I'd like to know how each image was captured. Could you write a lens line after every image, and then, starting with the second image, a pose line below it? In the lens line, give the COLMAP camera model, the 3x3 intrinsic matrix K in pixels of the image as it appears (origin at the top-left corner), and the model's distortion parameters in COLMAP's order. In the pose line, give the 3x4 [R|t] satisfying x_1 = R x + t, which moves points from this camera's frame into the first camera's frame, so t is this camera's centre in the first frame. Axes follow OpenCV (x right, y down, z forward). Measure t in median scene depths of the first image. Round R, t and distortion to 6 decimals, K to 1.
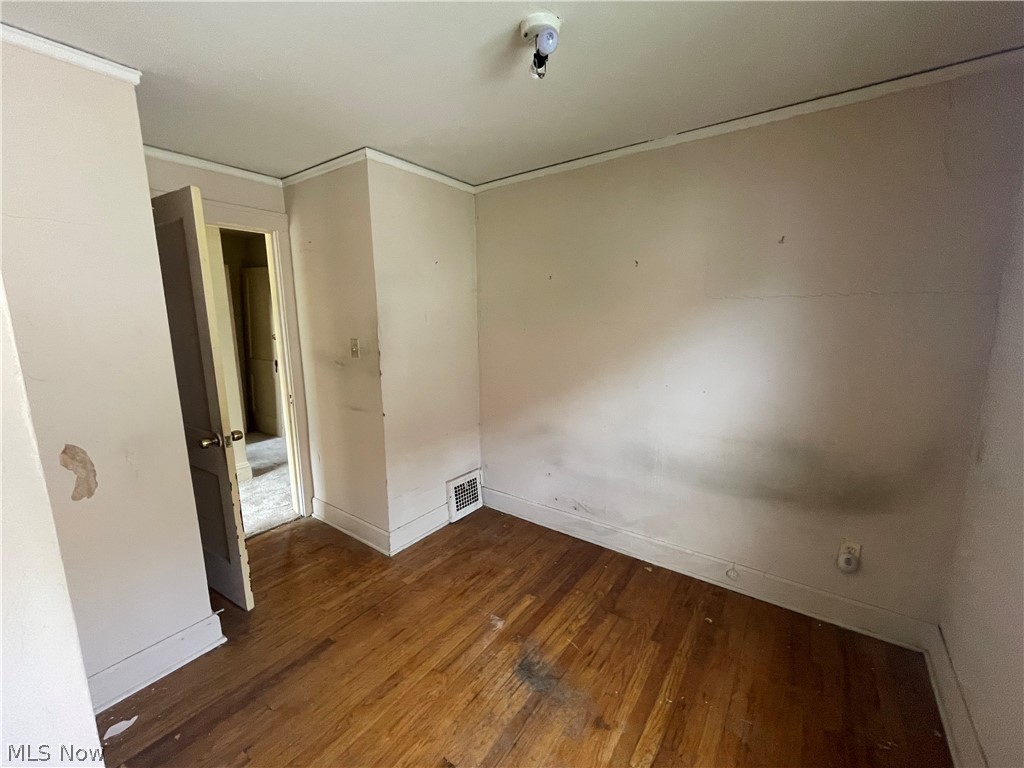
lens RADIAL K [[417.6, 0, 514.7], [0, 417.6, 384.1], [0, 0, 1]] dist [-0.001168, -0.000356]
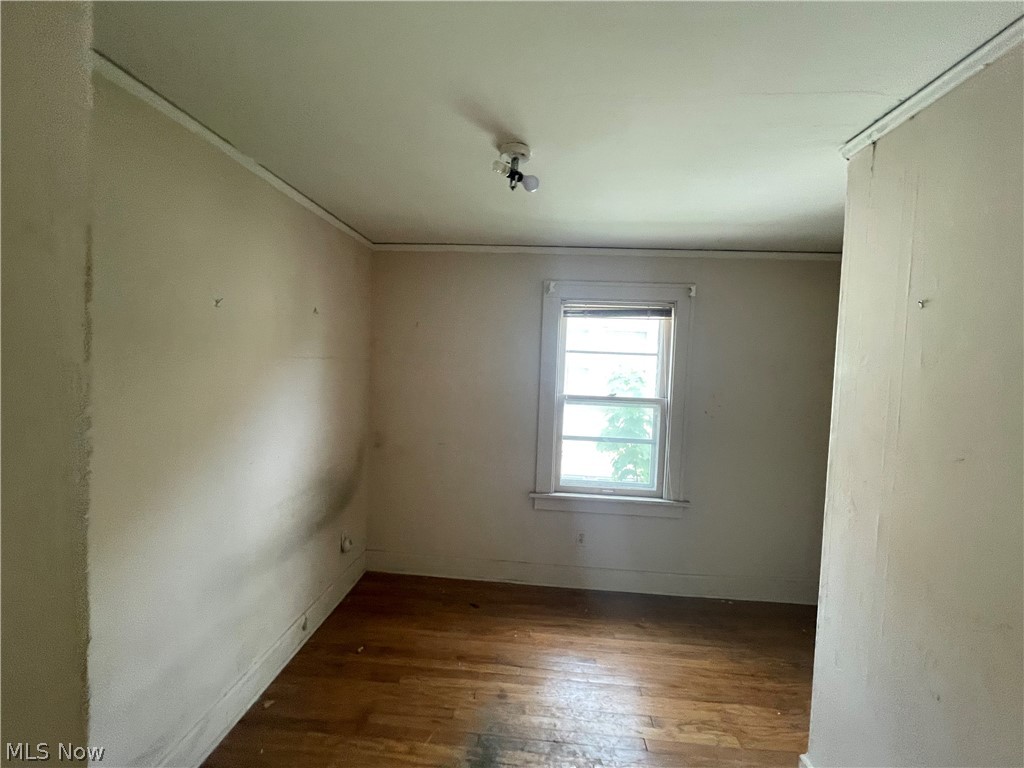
lens RADIAL K [[417.6, 0, 512.2], [0, 417.6, 384.8], [0, 0, 1]] dist [-0.001168, -0.000356]
pose [[-0.525168, -0.045796, 0.849766, -0.635655], [0.116543, 0.985272, 0.125125, -0.207623], [-0.842981, 0.164745, -0.512096, 1.099101]]
